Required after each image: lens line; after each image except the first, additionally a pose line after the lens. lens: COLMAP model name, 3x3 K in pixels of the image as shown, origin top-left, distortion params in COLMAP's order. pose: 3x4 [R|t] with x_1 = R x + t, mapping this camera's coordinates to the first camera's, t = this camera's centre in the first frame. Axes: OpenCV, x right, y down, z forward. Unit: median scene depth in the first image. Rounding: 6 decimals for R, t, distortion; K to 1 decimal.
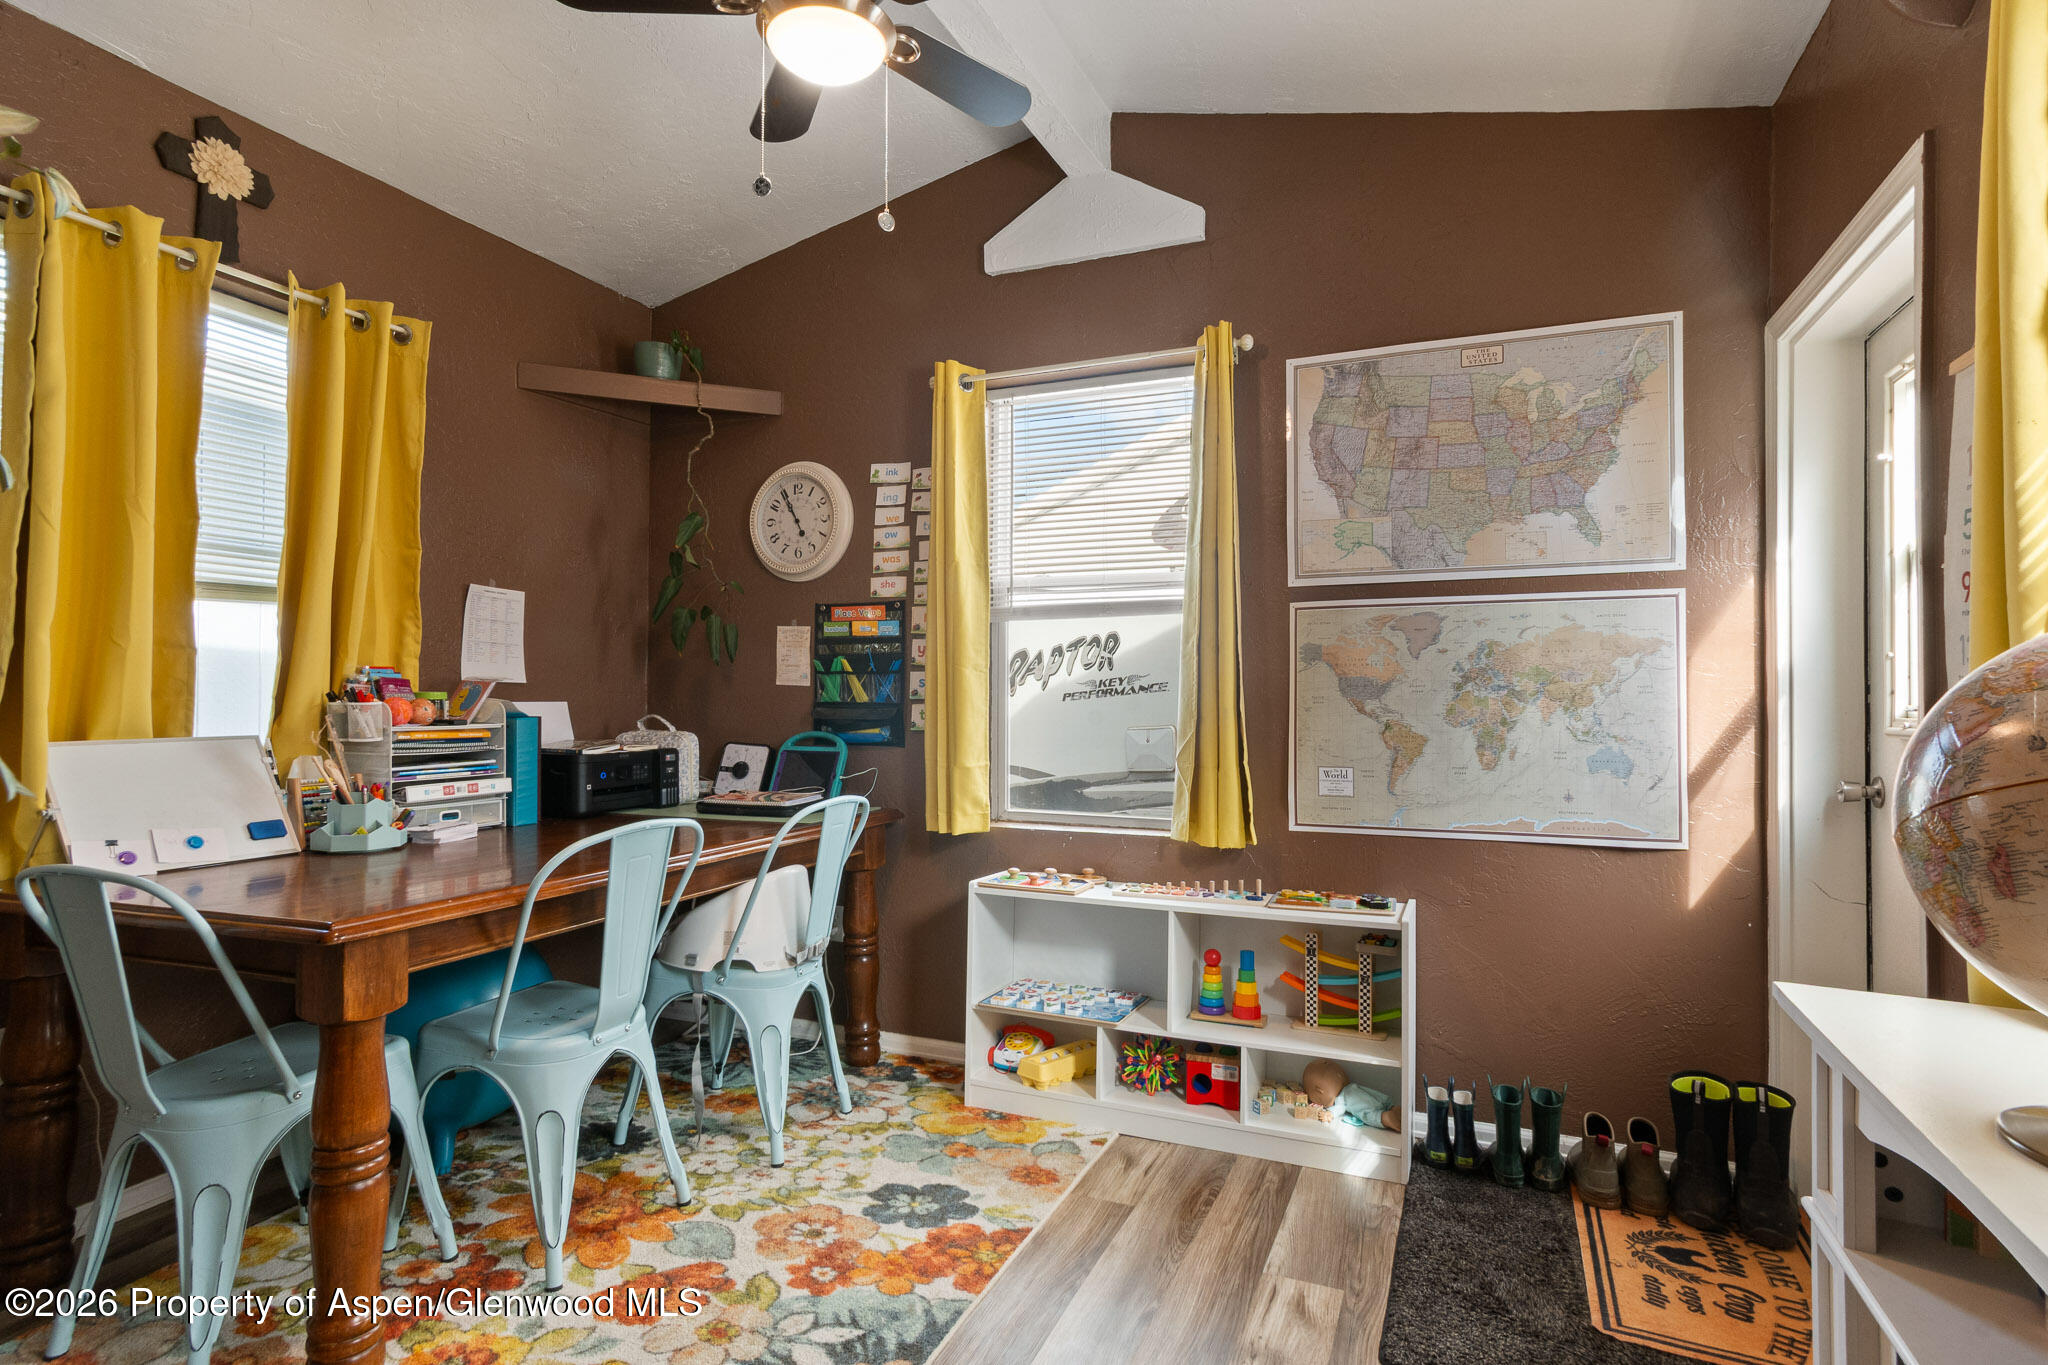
lens RADIAL K [[1028.3, 0, 1024.0], [0, 1028.3, 682.5], [0, 0, 1]] dist [0.001961, 0.000509]
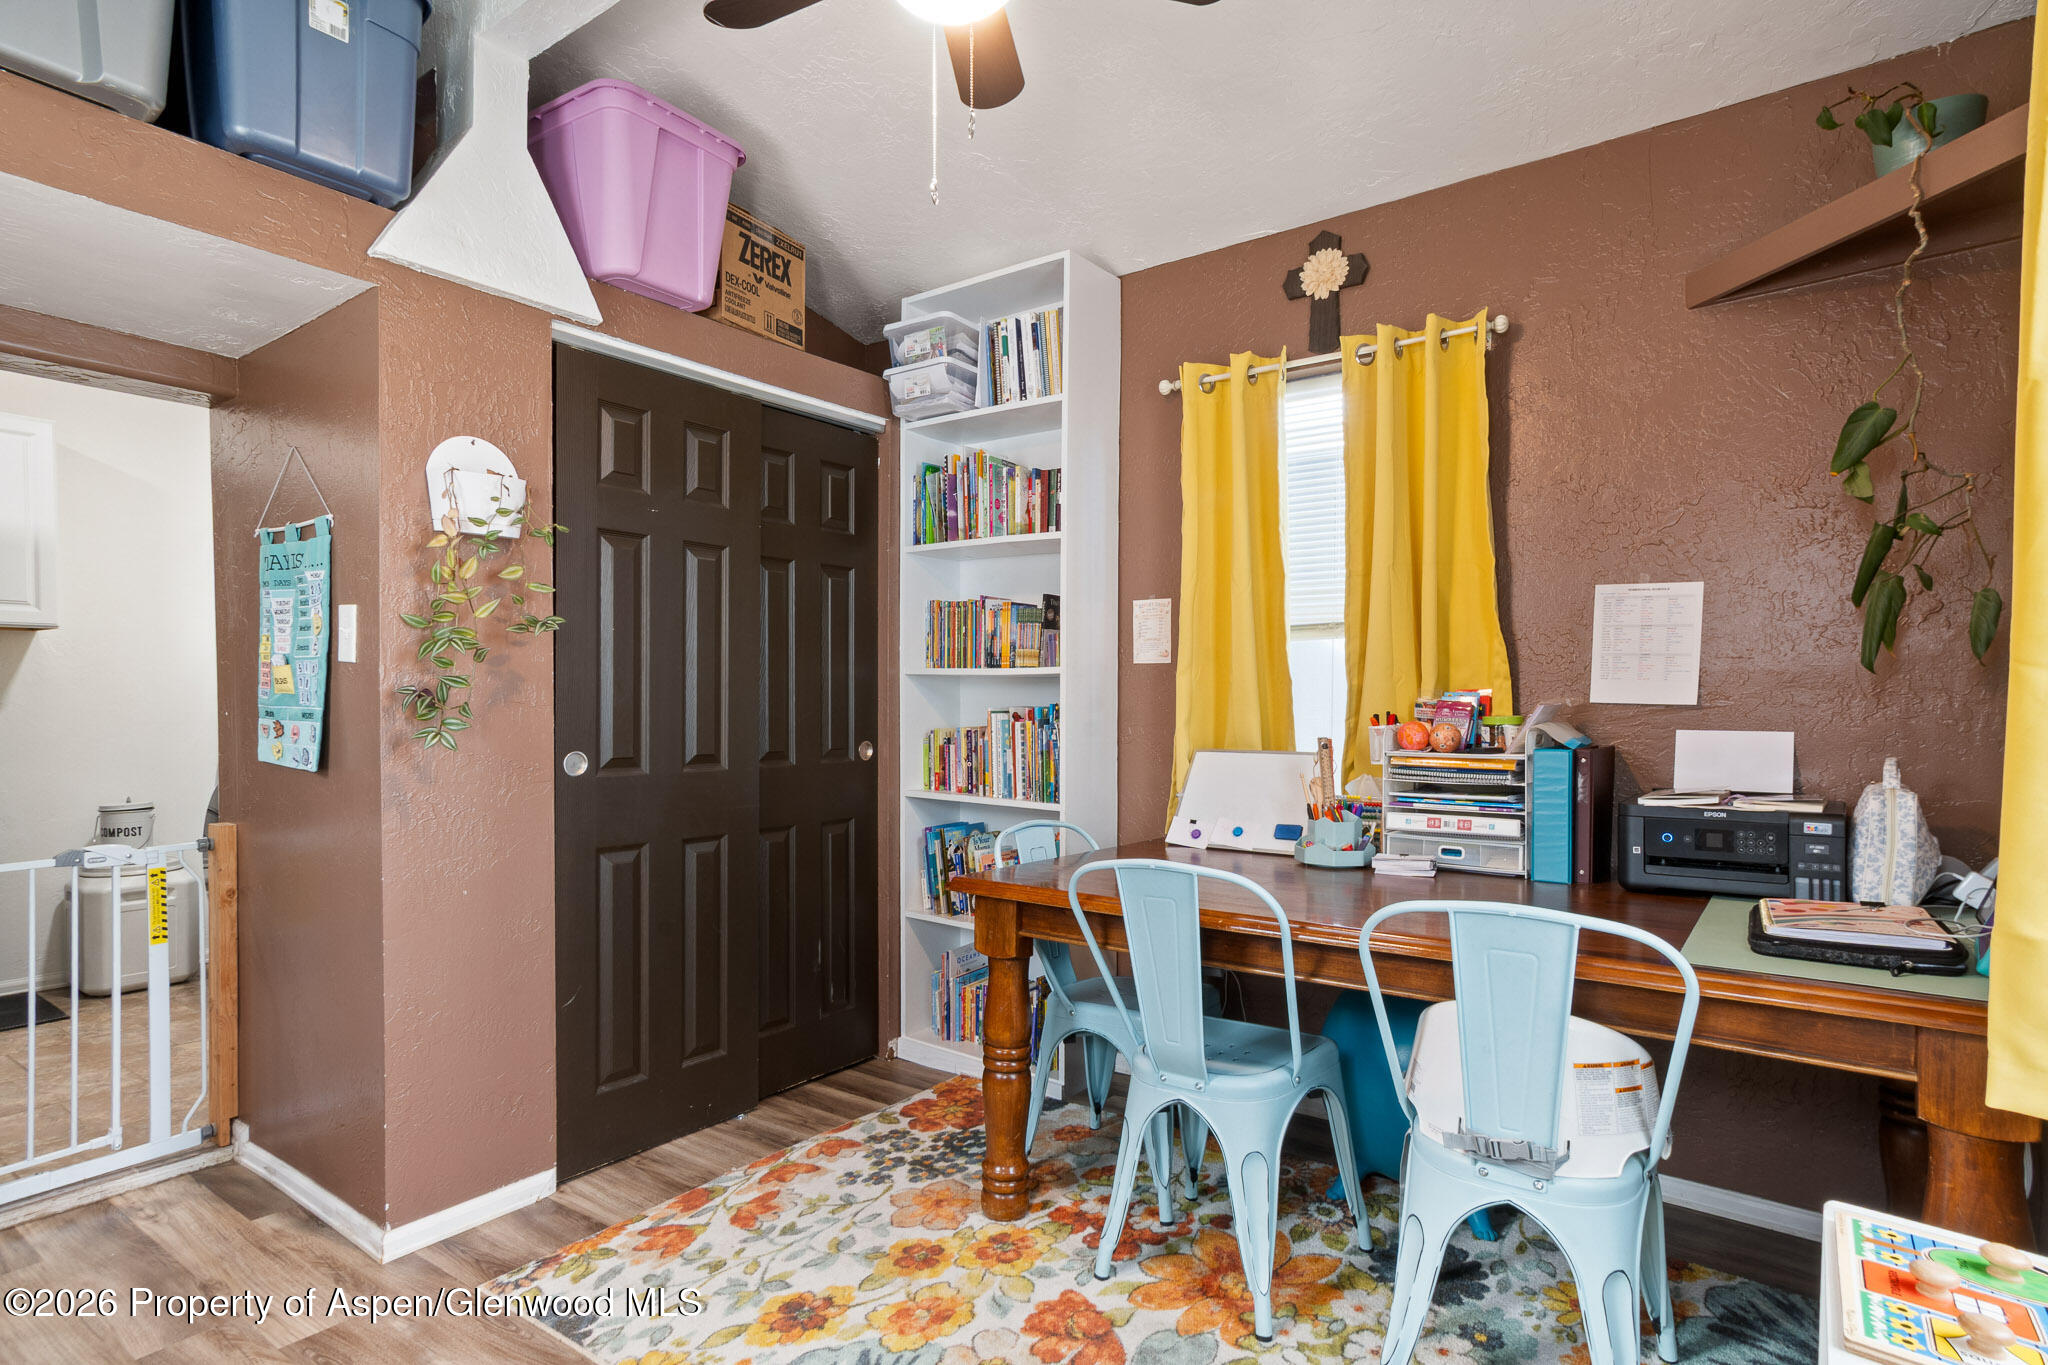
lens RADIAL K [[1070.3, 0, 1017.7], [0, 1070.3, 726.5], [0, 0, 1]] dist [0.005054, 0.002003]
pose [[-0.232762, 0.014241, -0.972430, 0.407732], [0.005675, 0.999896, 0.013285, 0.002968], [0.972517, -0.002426, -0.232818, 0.756766]]
